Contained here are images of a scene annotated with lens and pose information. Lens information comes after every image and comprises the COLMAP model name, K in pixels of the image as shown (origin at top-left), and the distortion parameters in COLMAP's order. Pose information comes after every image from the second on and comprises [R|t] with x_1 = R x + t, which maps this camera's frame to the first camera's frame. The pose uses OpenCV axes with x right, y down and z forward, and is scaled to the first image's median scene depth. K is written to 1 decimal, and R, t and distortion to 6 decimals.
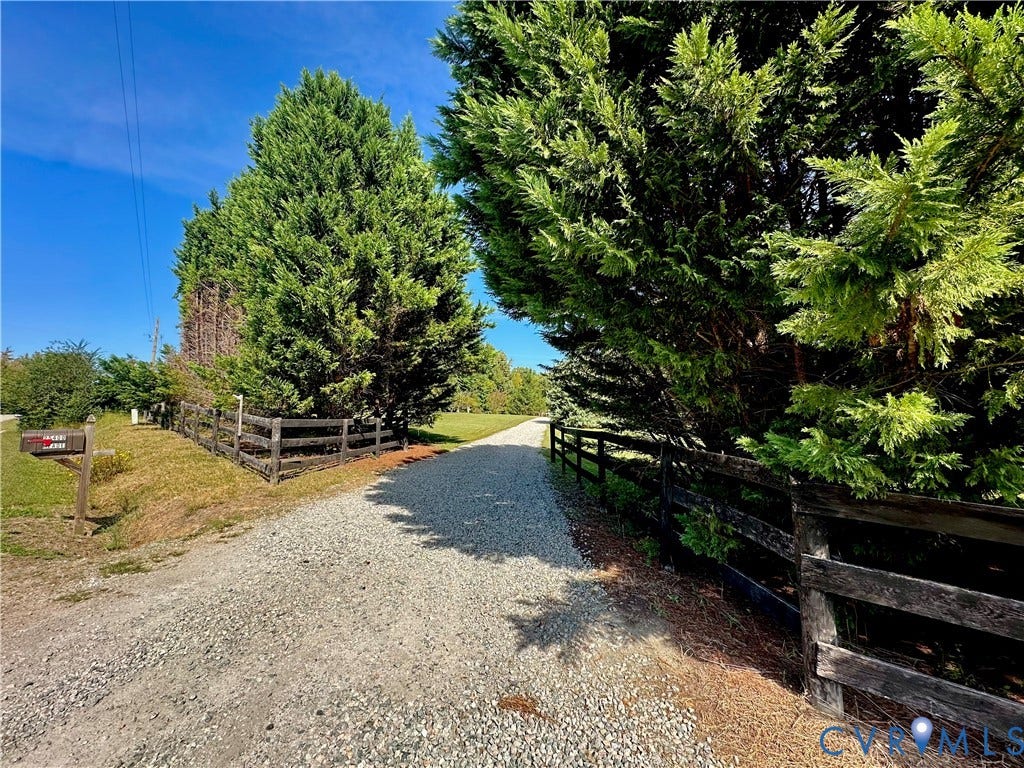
lens RADIAL K [[408.5, 0, 510.5], [0, 408.5, 383.6], [0, 0, 1]] dist [-0.003334, 0.000941]
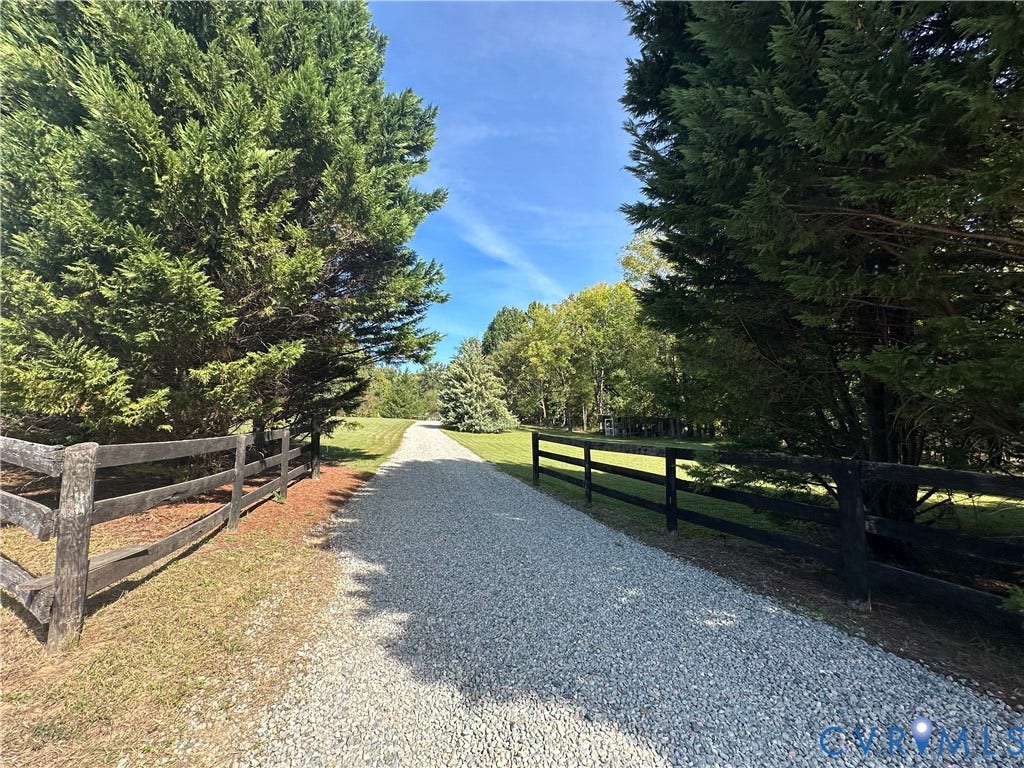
lens RADIAL K [[408.5, 0, 512.3], [0, 408.5, 379.9], [0, 0, 1]] dist [-0.003334, 0.000941]
pose [[0.939417, 0.030608, 0.341407, -0.276179], [-0.025944, 0.999497, -0.018218, 0.021092], [-0.341793, 0.008257, 0.939739, 0.434778]]
